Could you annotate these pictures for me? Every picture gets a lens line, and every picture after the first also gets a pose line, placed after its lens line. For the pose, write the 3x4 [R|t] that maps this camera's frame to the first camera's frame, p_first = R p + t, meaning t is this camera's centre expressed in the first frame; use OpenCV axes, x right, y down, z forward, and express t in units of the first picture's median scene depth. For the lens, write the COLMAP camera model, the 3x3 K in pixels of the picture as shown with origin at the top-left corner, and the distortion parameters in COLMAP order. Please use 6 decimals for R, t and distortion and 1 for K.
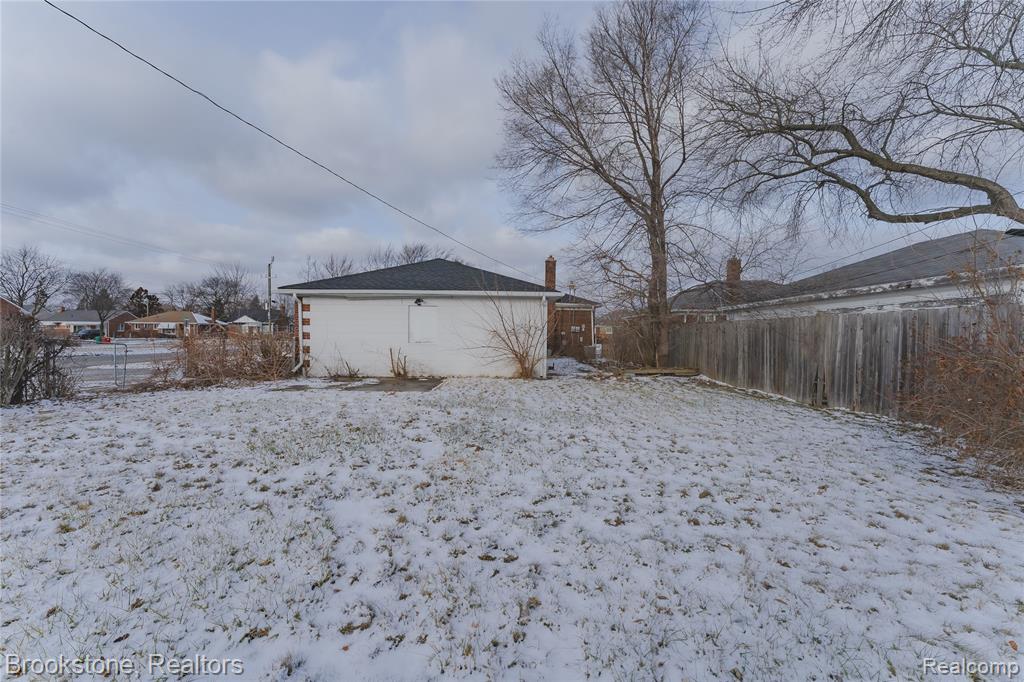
lens RADIAL K [[408.7, 0, 512.0], [0, 408.7, 341.0], [0, 0, 1]] dist [0.000223, 0.000006]
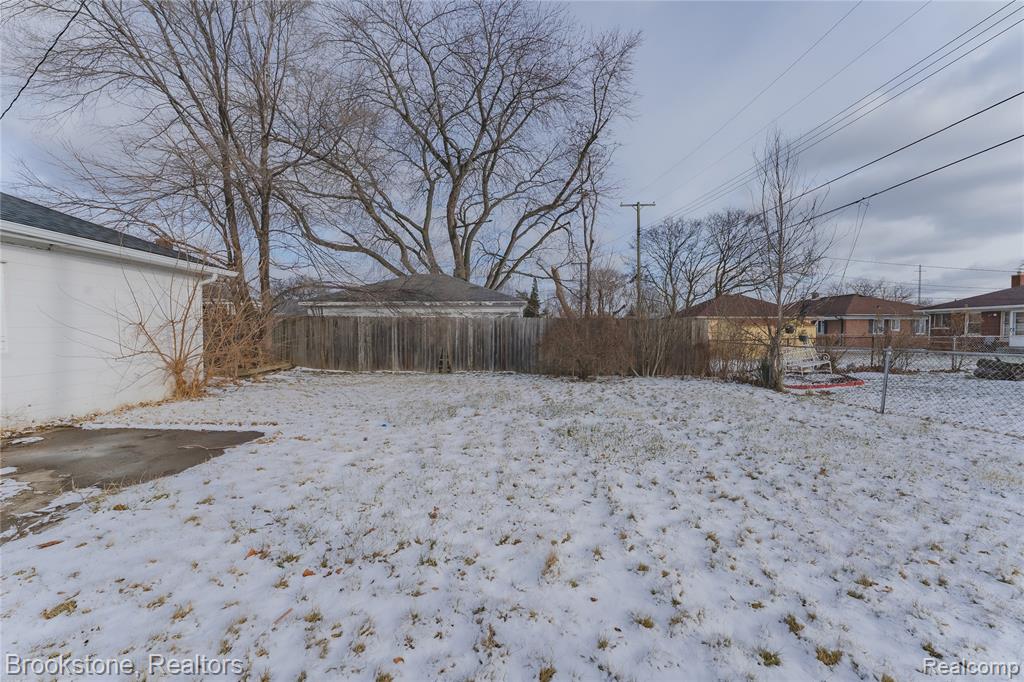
lens RADIAL K [[408.7, 0, 512.0], [0, 408.7, 341.0], [0, 0, 1]] dist [0.000223, 0.000006]
pose [[0.012568, -0.036648, 0.999249, -0.749532], [0.009420, 0.999288, 0.036531, -0.020569], [-0.999877, 0.008953, 0.012904, 0.614576]]
